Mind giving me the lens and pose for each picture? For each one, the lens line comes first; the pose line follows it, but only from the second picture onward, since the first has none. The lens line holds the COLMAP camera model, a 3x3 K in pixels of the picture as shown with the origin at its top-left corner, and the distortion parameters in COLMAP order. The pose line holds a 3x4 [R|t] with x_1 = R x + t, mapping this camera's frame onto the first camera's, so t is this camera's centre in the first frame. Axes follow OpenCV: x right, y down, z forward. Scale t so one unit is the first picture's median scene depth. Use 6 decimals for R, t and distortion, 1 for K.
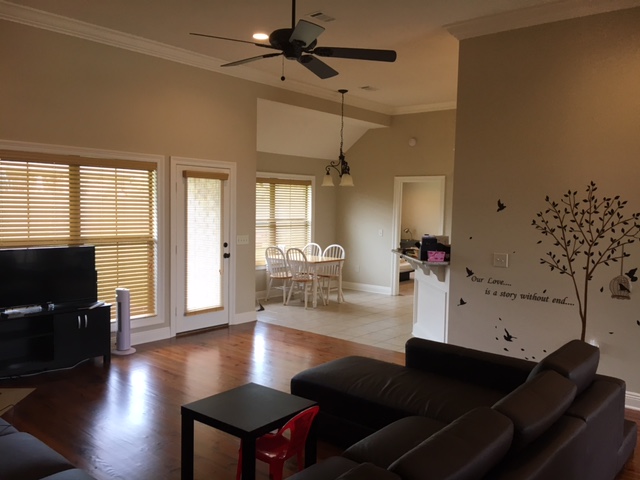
lens RADIAL K [[545.2, 0, 323.1], [0, 545.2, 241.6], [0, 0, 1]] dist [0.055826, -0.084581]
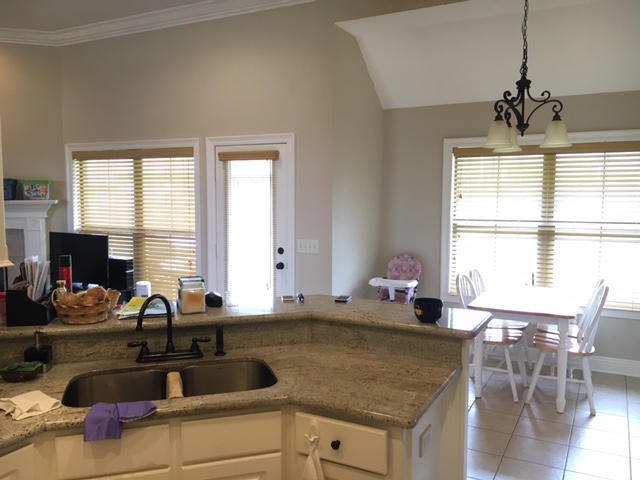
lens RADIAL K [[545.2, 0, 323.1], [0, 545.2, 241.6], [0, 0, 1]] dist [0.055826, -0.084581]
pose [[0.211789, 0.069816, -0.974819, 0.528712], [-0.063123, 0.996340, 0.057643, -0.050544], [0.975275, 0.049325, 0.215421, 0.899666]]
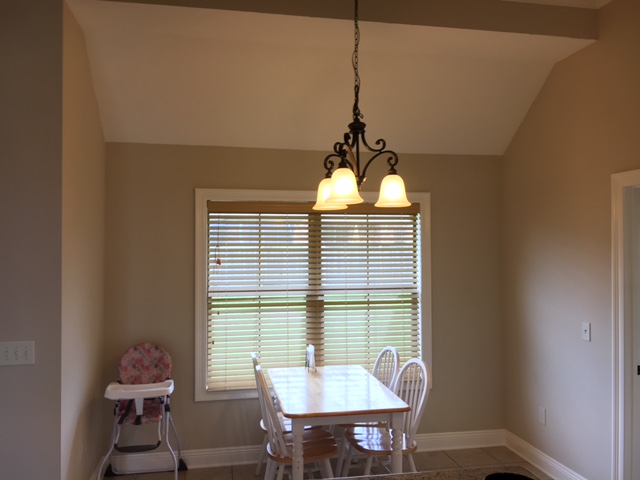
lens RADIAL K [[545.2, 0, 323.1], [0, 545.2, 241.6], [0, 0, 1]] dist [0.055826, -0.084581]
pose [[0.775127, -0.026129, -0.631264, 0.288142], [-0.029688, 0.996535, -0.077701, -0.060677], [0.631107, 0.078969, 0.771666, 0.855413]]
